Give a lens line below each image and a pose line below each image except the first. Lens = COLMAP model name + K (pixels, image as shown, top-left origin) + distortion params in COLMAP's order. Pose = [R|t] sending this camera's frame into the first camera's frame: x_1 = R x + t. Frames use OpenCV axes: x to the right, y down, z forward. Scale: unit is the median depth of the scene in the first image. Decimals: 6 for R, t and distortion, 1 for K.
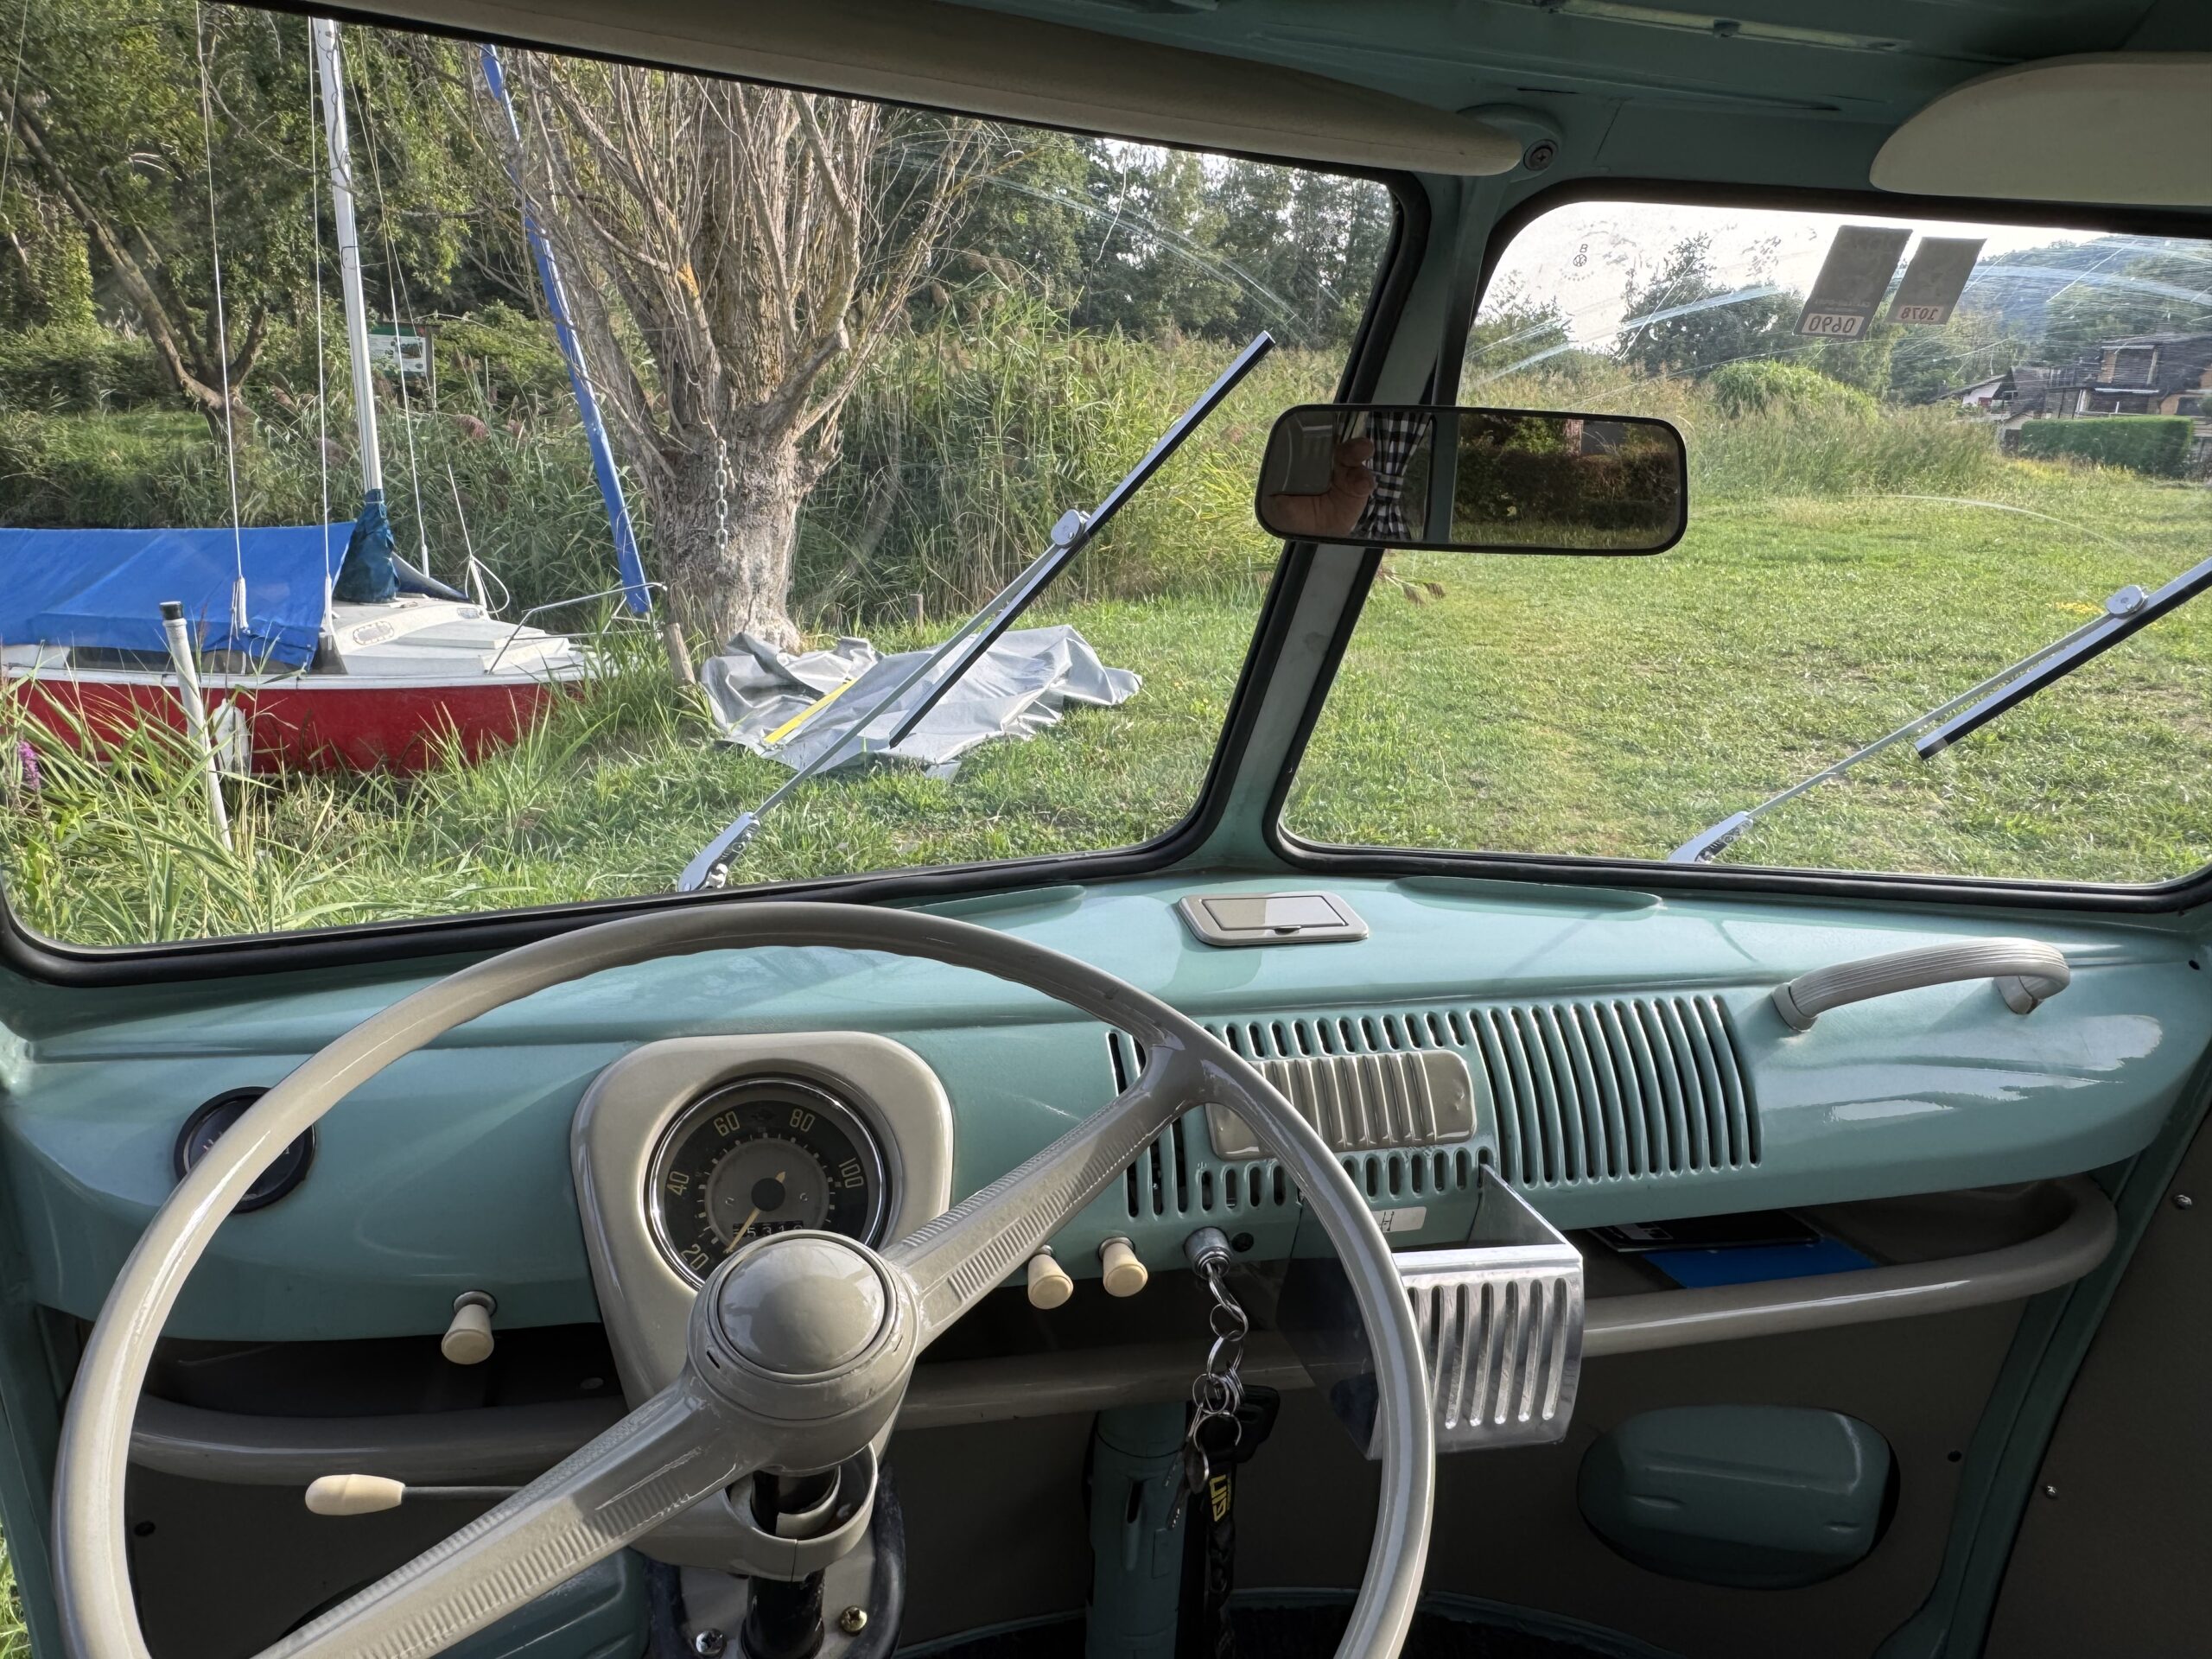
lens RADIAL K [[1552.7, 0, 1071.1], [0, 1552.7, 834.0], [0, 0, 1]] dist [-0.000547, -0.001386]
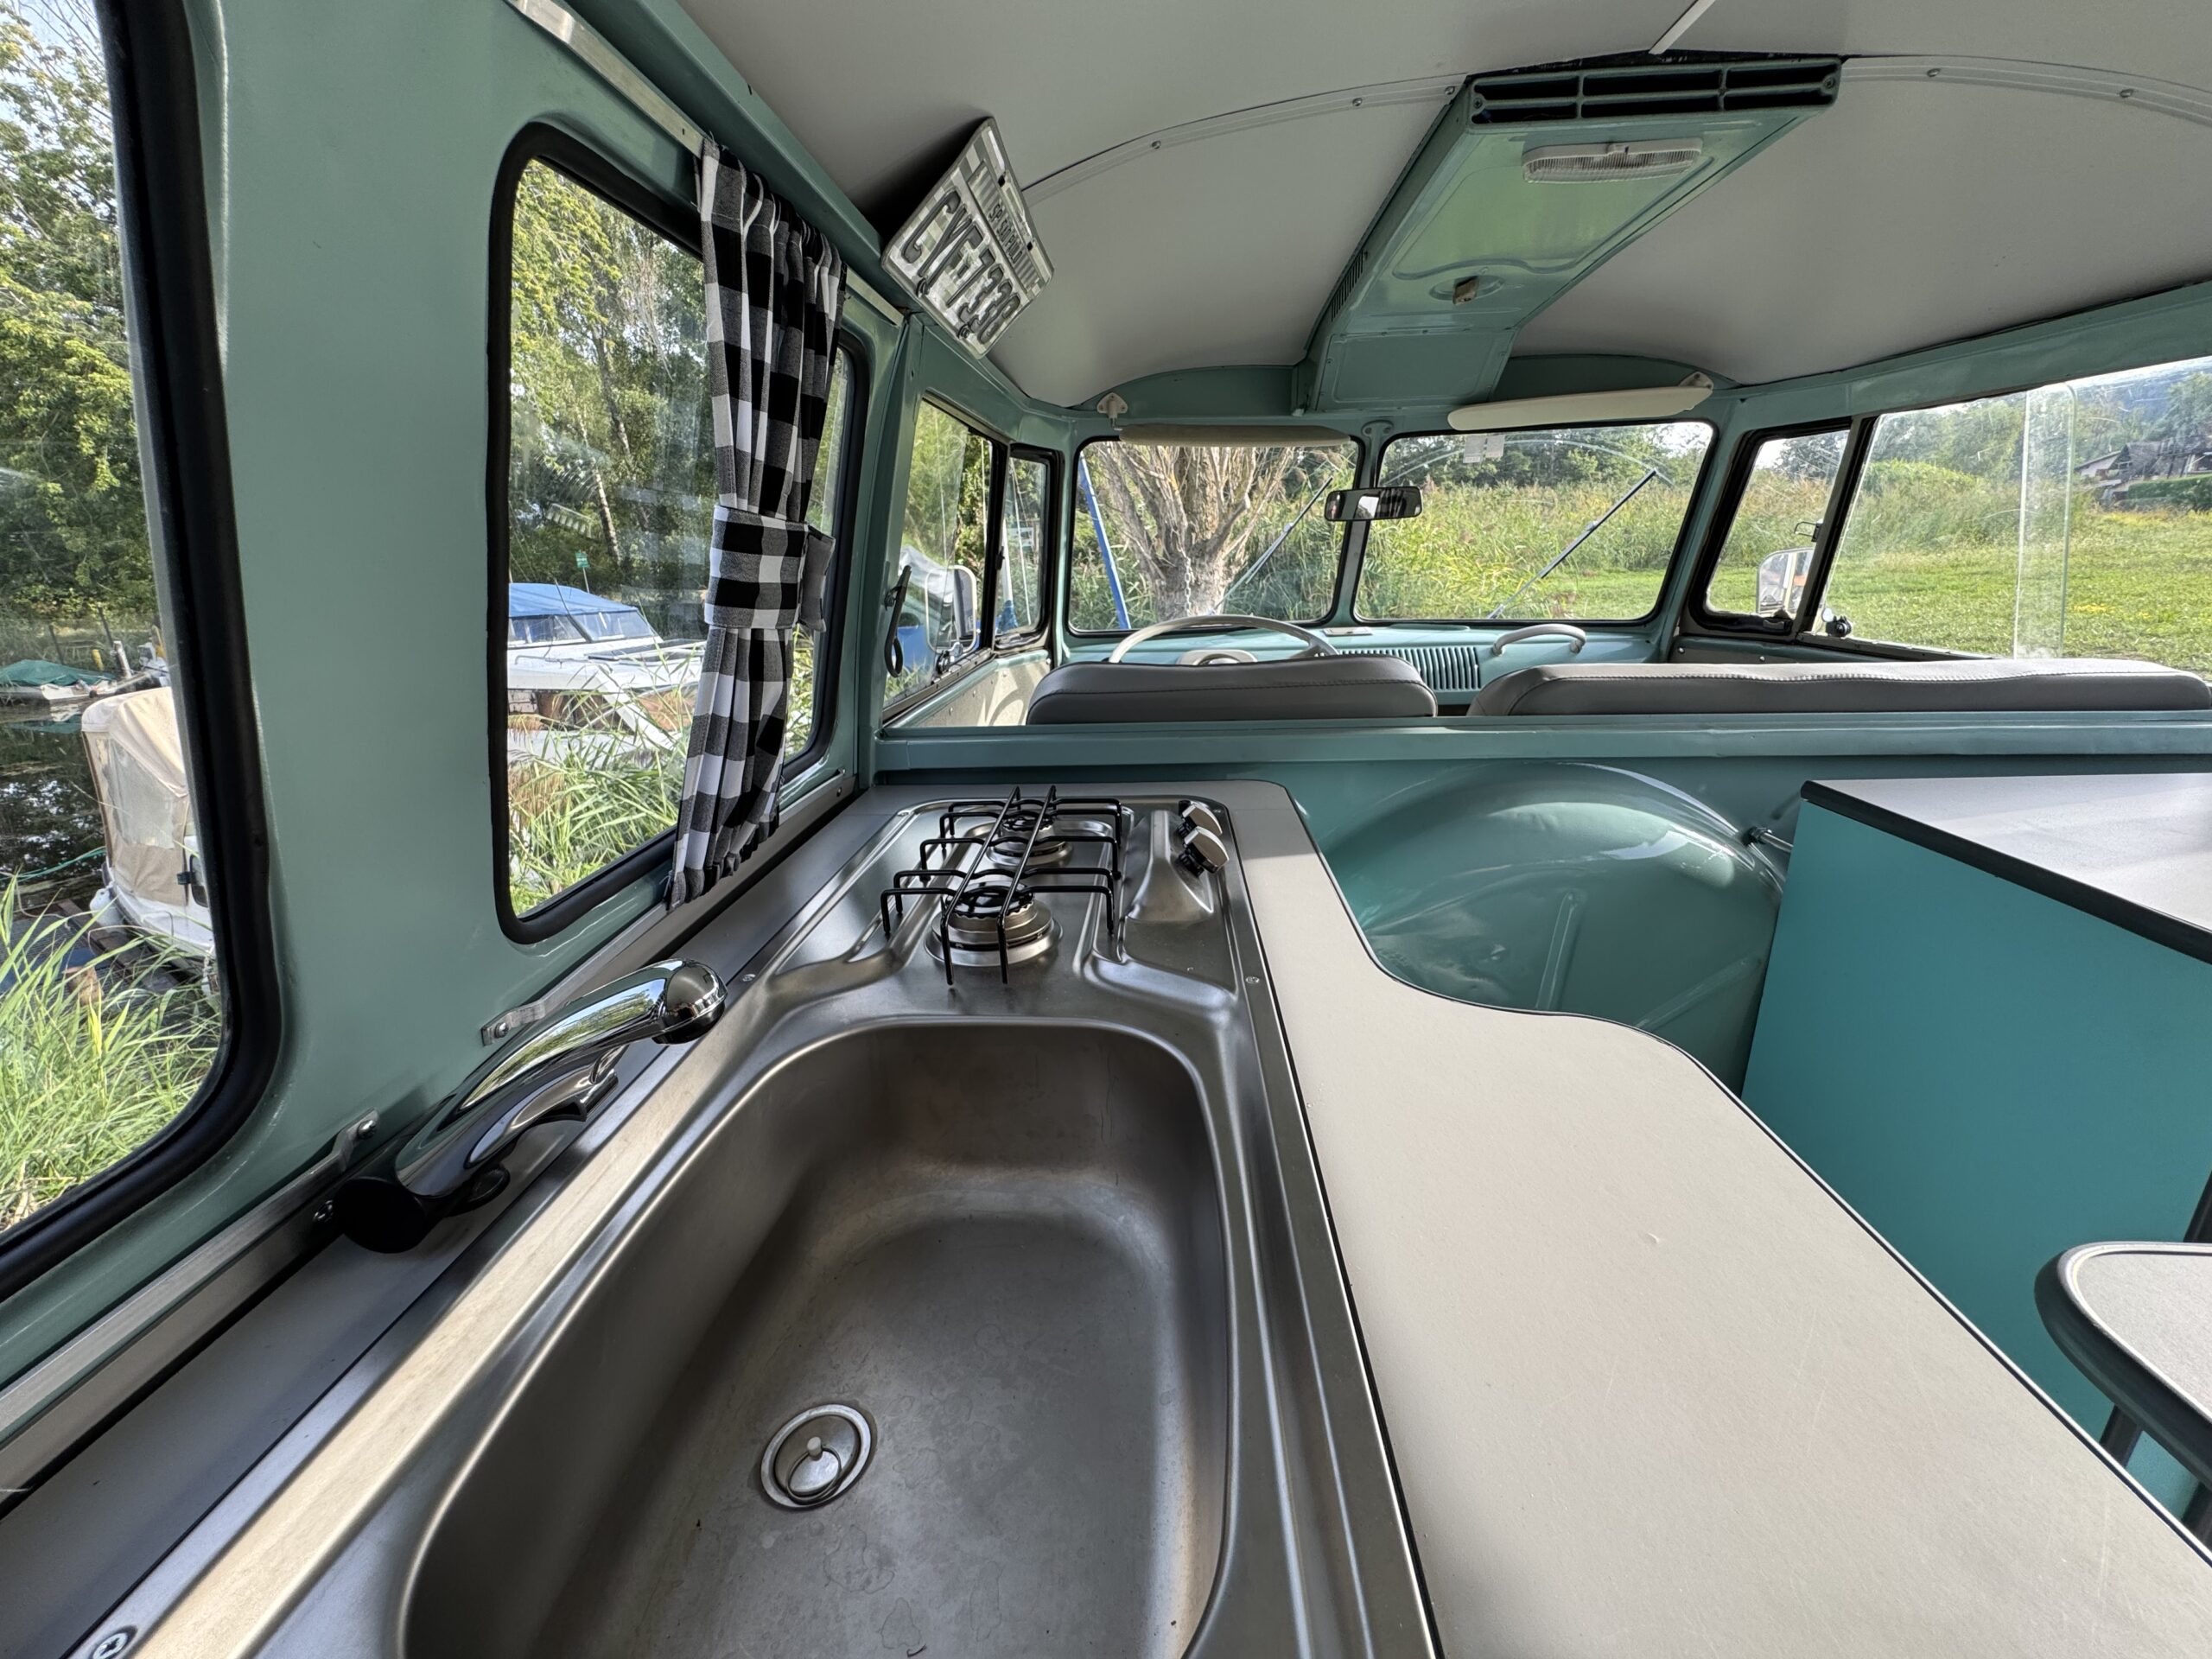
lens RADIAL K [[890.4, 0, 1105.1], [0, 890.4, 822.0], [0, 0, 1]] dist [-0.001140, 0.000392]
pose [[0.953234, 0.008636, -0.302111, 0.027985], [0.000264, 0.999567, 0.029409, 0.055939], [0.302234, -0.028113, 0.952819, -0.155812]]
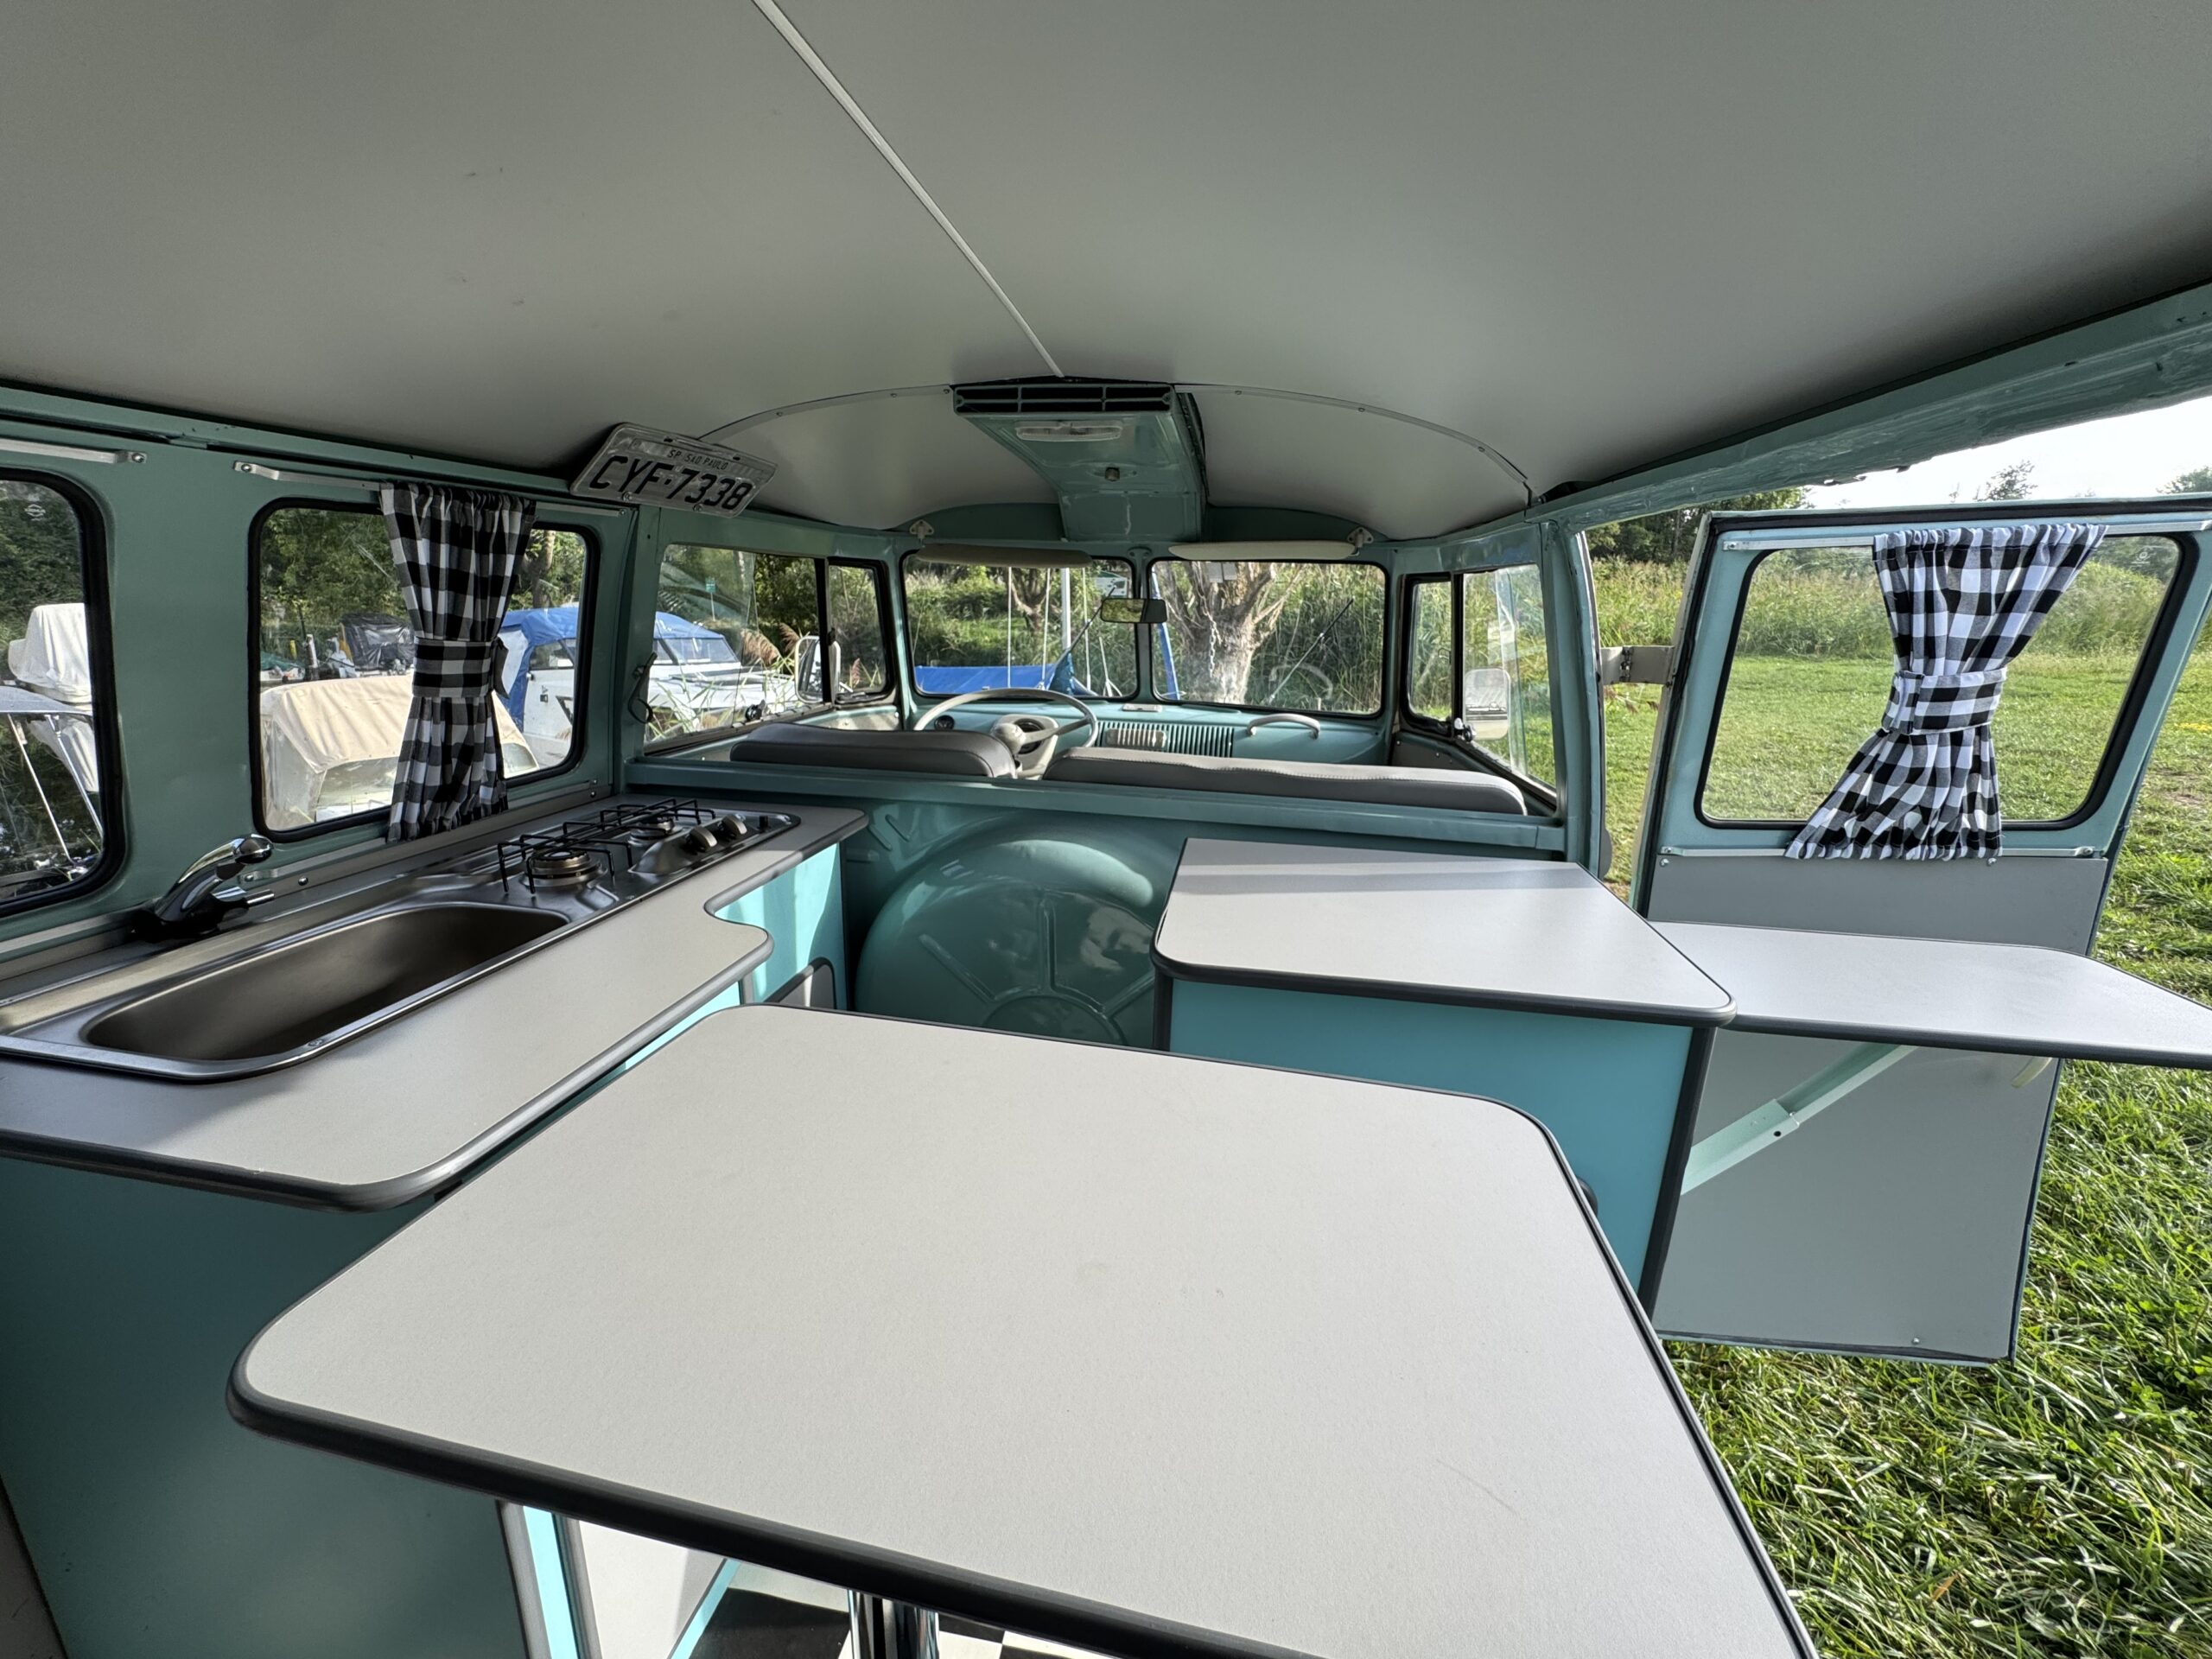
lens RADIAL K [[890.4, 0, 1105.1], [0, 890.4, 822.0], [0, 0, 1]] dist [-0.001140, 0.000392]
pose [[0.915105, 0.069243, -0.397225, 0.137958], [-0.082622, 0.996442, -0.016641, 0.055294], [0.394660, 0.048048, 0.917570, -0.182093]]
